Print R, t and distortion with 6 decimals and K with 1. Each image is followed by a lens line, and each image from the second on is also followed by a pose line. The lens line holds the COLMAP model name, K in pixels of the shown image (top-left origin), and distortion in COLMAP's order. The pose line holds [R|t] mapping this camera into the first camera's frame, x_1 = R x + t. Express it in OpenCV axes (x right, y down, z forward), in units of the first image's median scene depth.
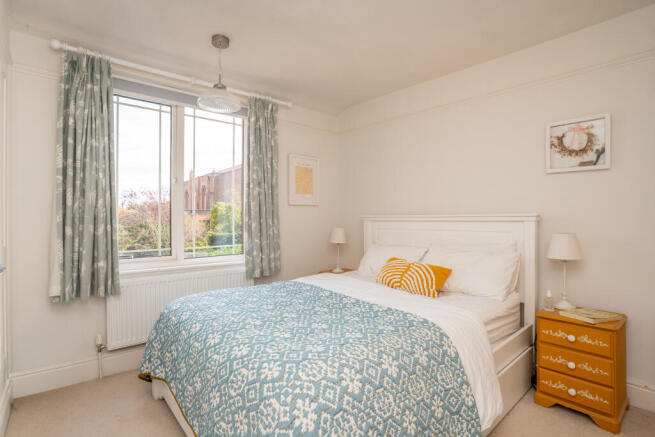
lens RADIAL K [[319.9, 0, 322.0], [0, 319.9, 217.6], [0, 0, 1]] dist [-0.030970, -0.000004]
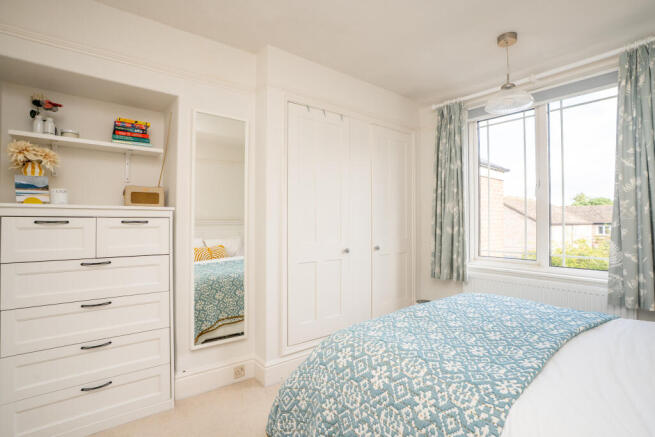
lens RADIAL K [[319.9, 0, 326.1], [0, 319.9, 215.8], [0, 0, 1]] dist [-0.030970, -0.000004]
pose [[-0.026023, -0.018105, -0.999497, 0.687860], [-0.003689, 0.999831, -0.018015, 0.001790], [0.999655, 0.003218, -0.026086, 0.508125]]
